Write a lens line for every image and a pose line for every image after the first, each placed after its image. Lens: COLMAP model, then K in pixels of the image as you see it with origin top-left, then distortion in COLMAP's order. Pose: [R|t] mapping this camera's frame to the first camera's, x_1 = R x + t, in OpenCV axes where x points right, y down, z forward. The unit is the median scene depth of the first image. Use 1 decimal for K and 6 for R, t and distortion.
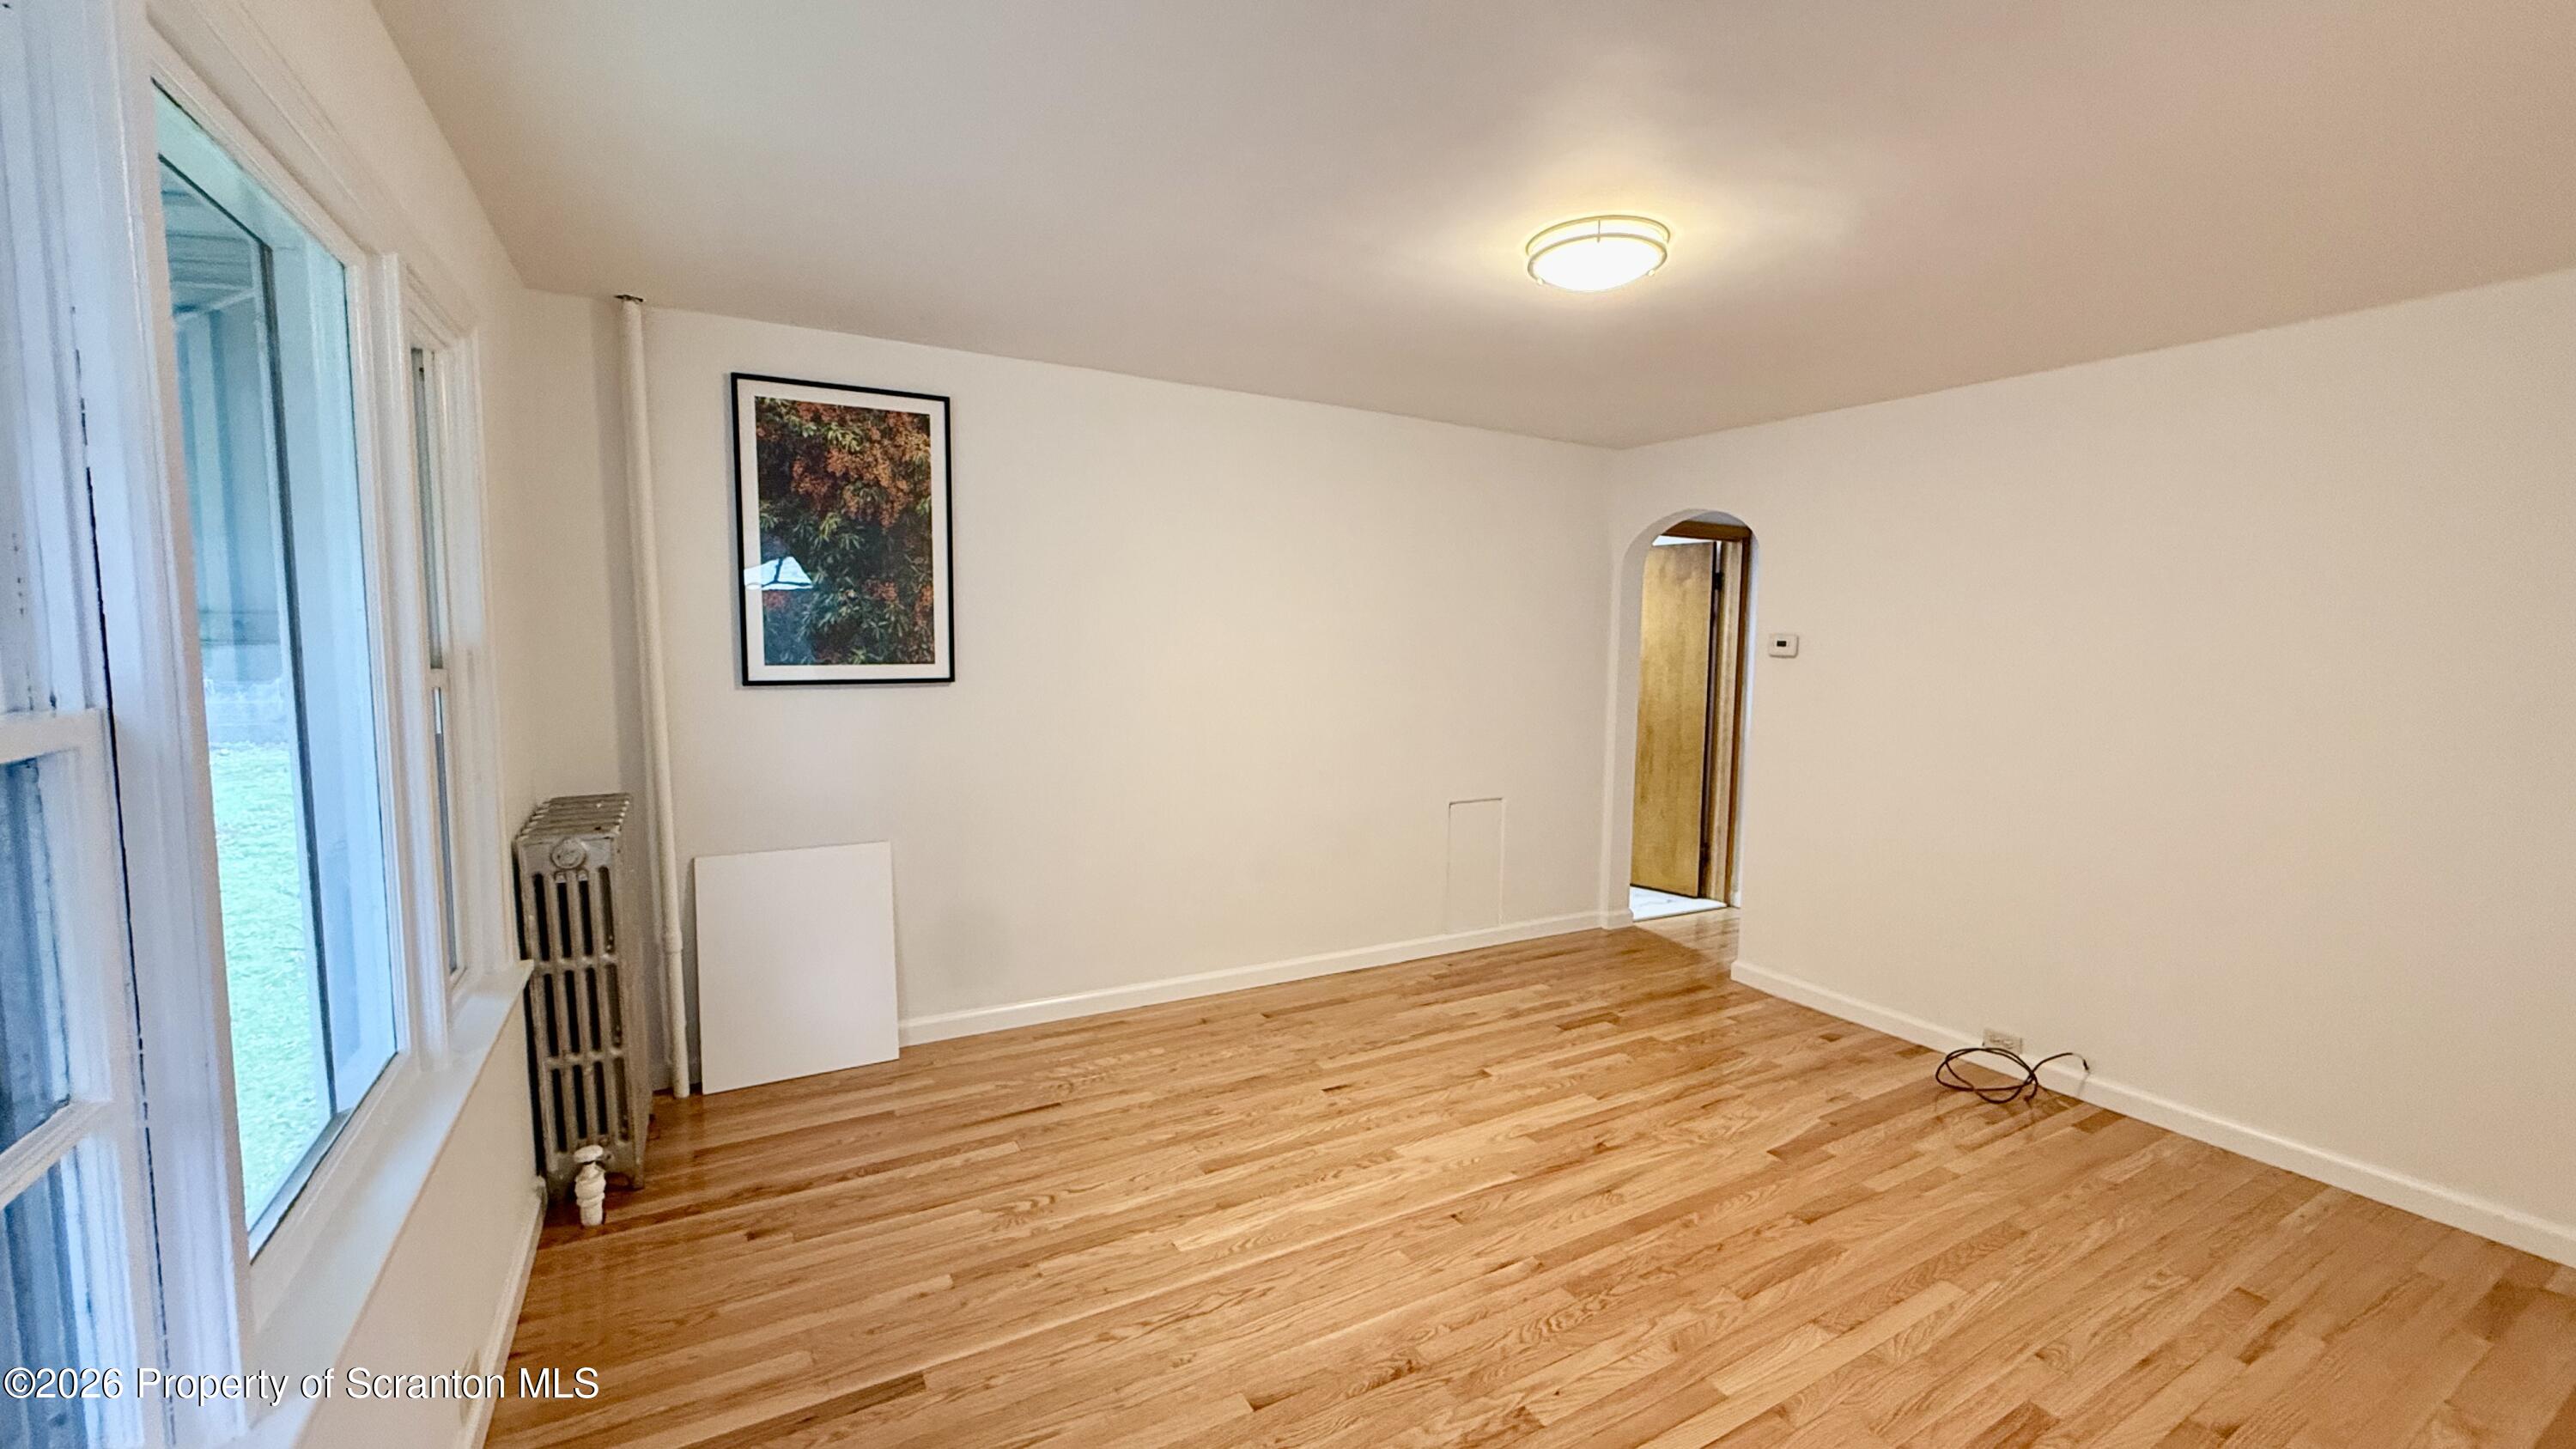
lens RADIAL K [[1016.4, 0, 1289.6], [0, 1016.4, 716.1], [0, 0, 1]] dist [0.000077, -0.000206]
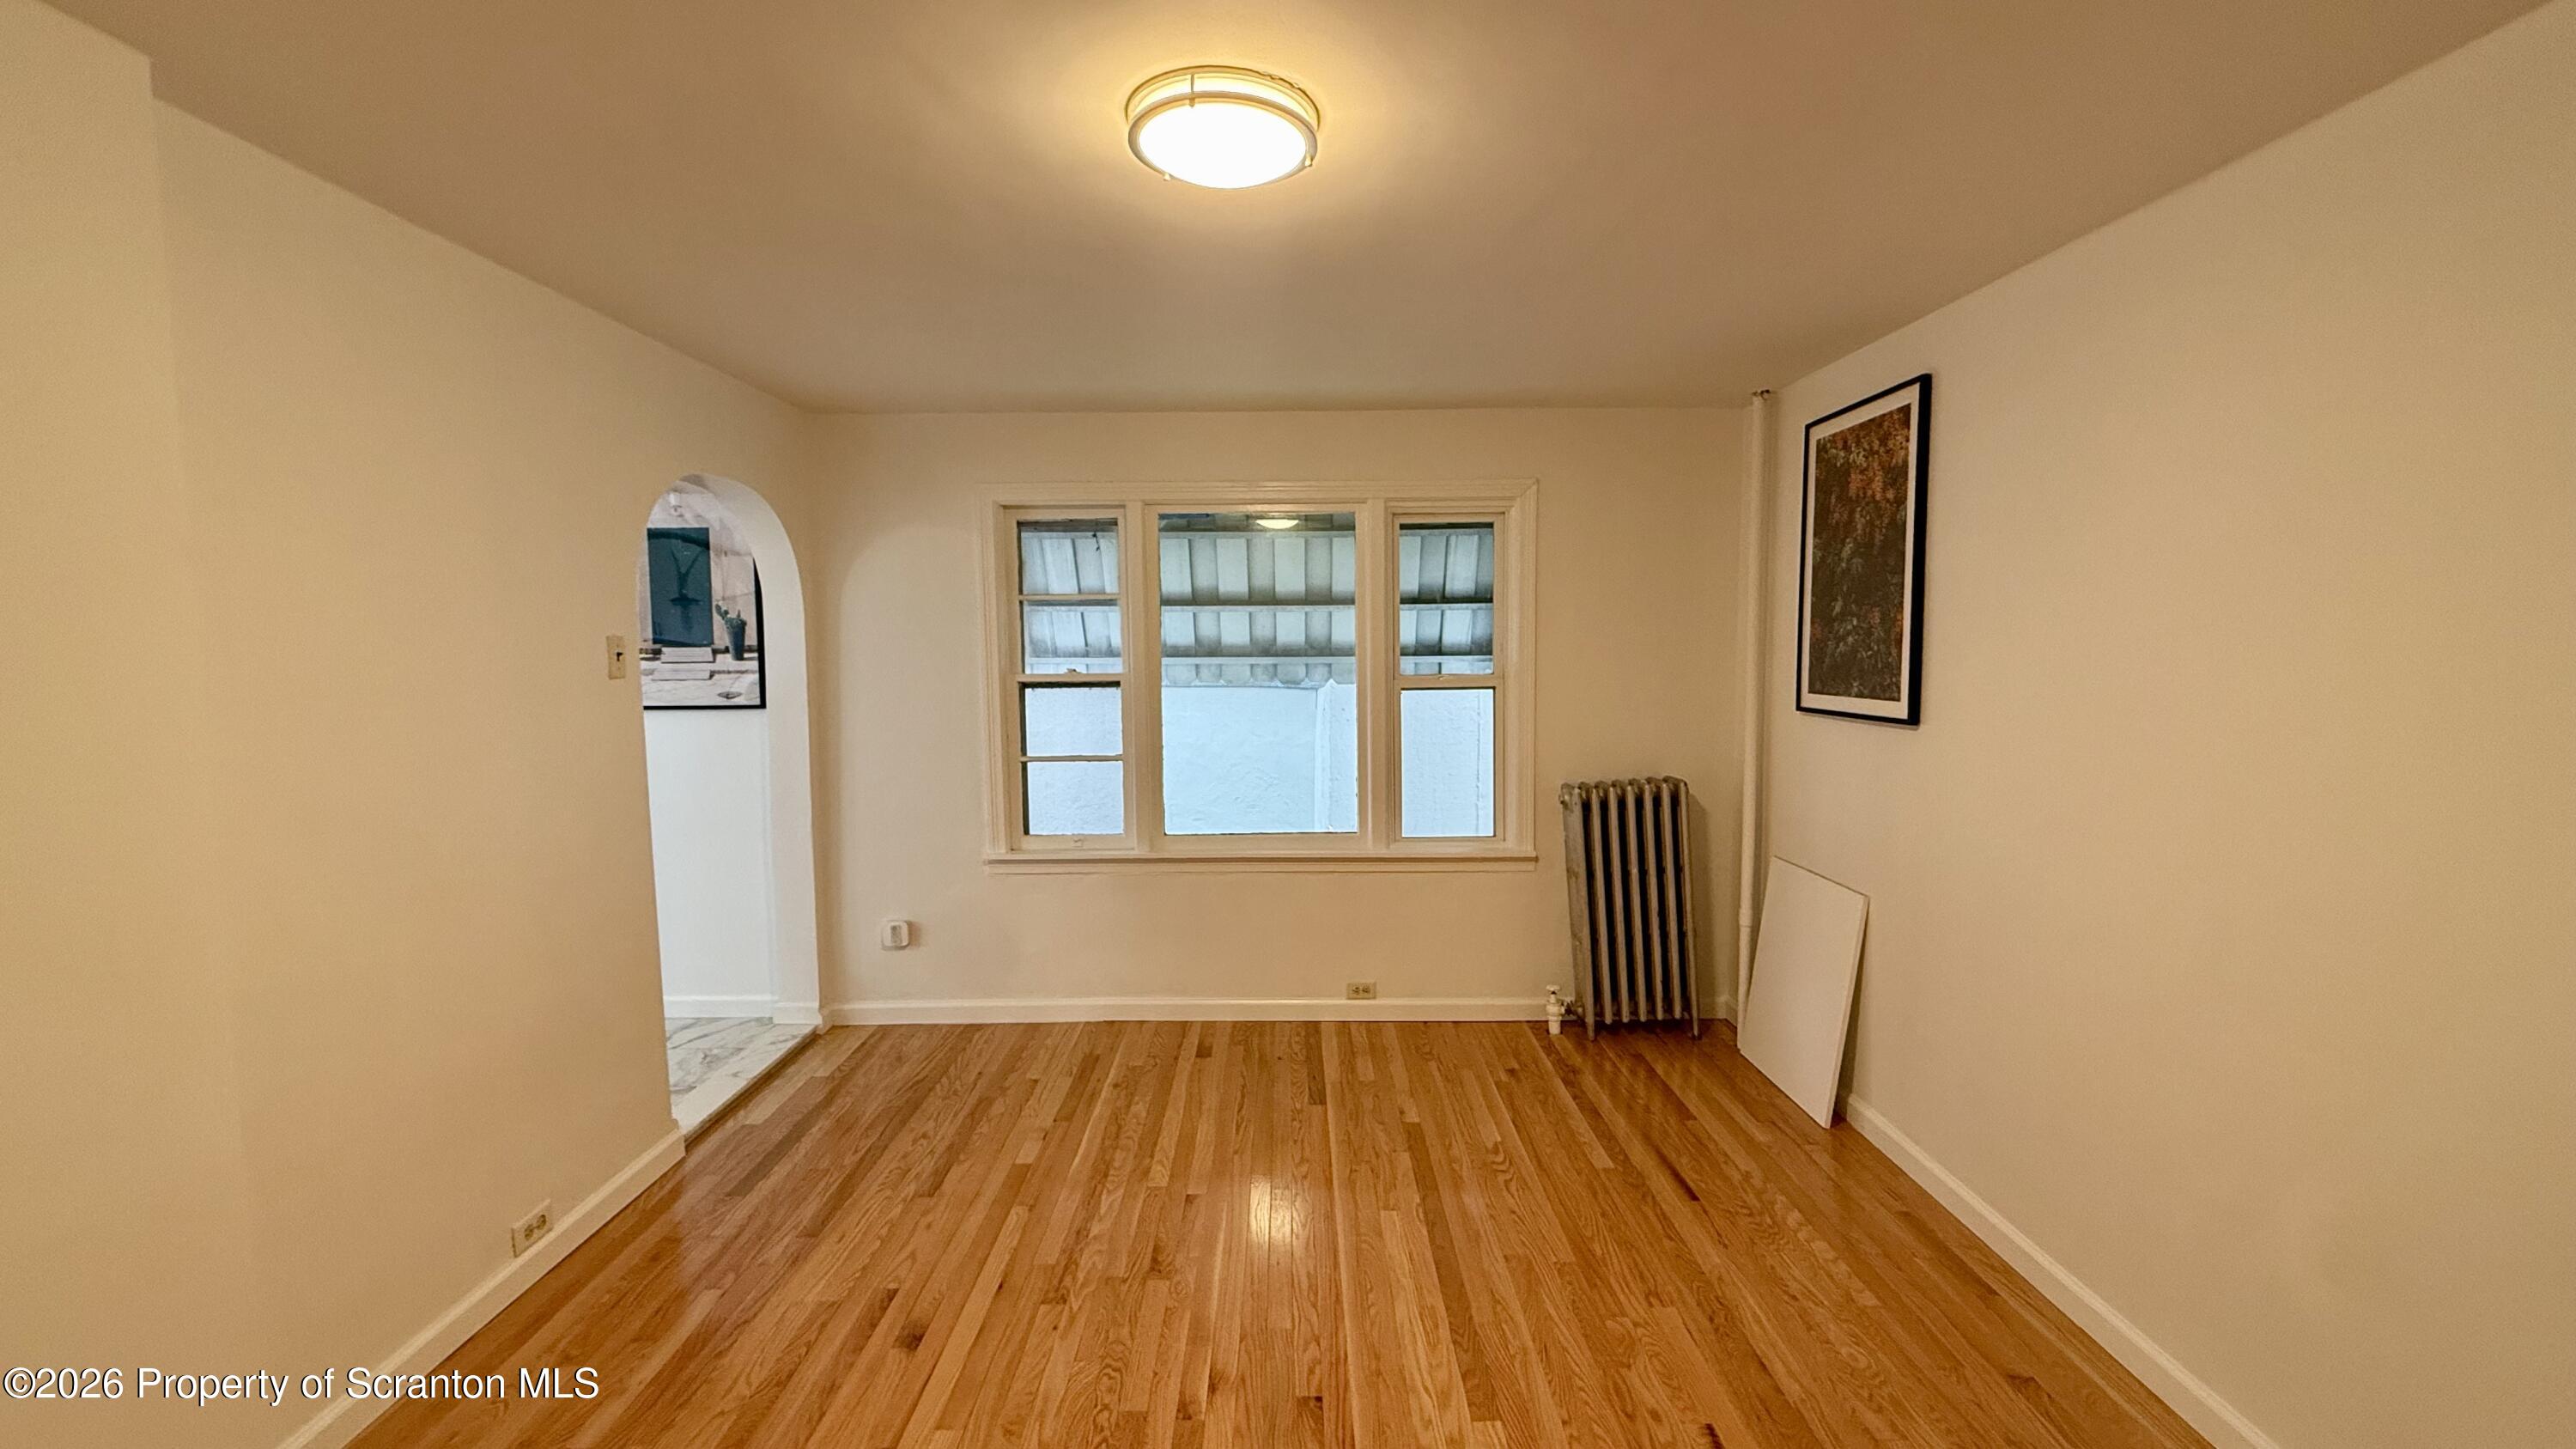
lens RADIAL K [[1016.4, 0, 1286.5], [0, 1016.4, 719.3], [0, 0, 1]] dist [0.000077, -0.000206]
pose [[-0.491682, 0.051860, -0.869229, 0.672801], [-0.081312, 0.991129, 0.105127, -0.090257], [0.866970, 0.122368, -0.483103, 1.046423]]
